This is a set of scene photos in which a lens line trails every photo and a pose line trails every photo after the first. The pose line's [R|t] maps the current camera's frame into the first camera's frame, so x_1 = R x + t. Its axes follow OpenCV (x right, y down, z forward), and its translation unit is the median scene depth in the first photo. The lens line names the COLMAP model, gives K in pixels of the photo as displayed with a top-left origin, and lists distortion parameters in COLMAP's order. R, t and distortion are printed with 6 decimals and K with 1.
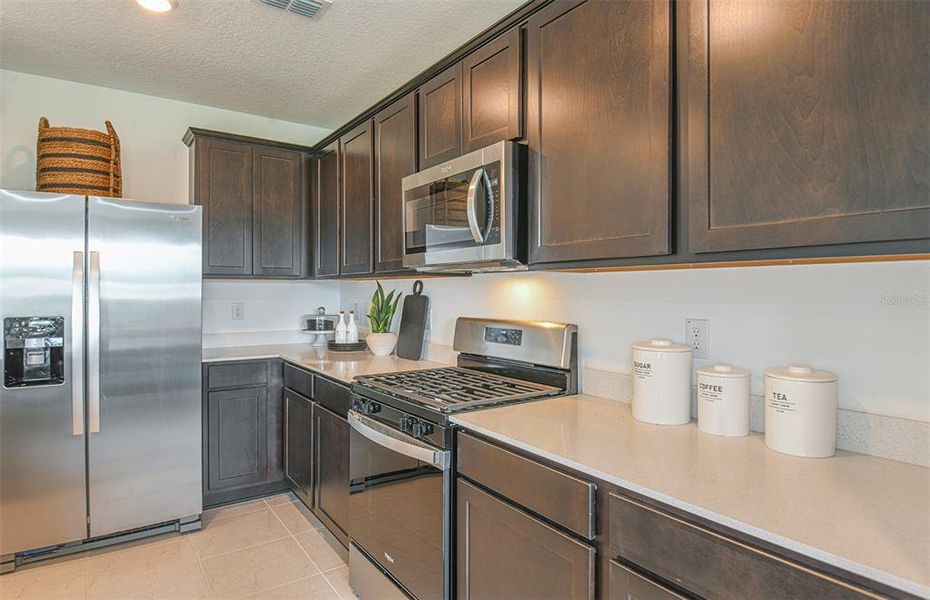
lens RADIAL K [[520.0, 0, 463.2], [0, 520.0, 295.7], [0, 0, 1]] dist [0.001320, 0.000071]
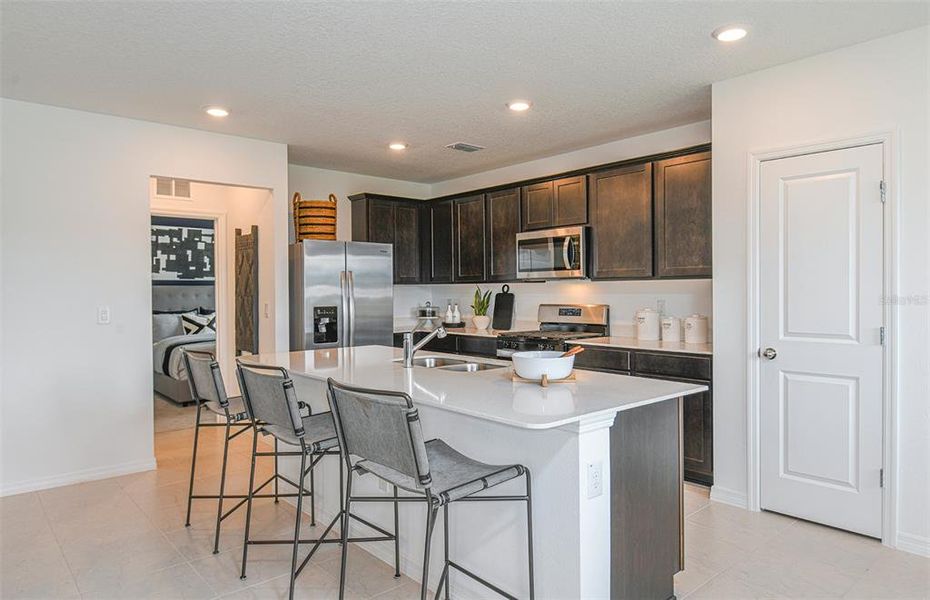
lens RADIAL K [[584.3, 0, 467.5], [0, 584.3, 295.4], [0, 0, 1]] dist [-0.004475, -0.000308]
pose [[0.993994, -0.011409, 0.108842, -0.608309], [0.011515, 0.999934, -0.000350, 0.007908], [-0.108831, 0.001601, 0.994059, -1.314258]]
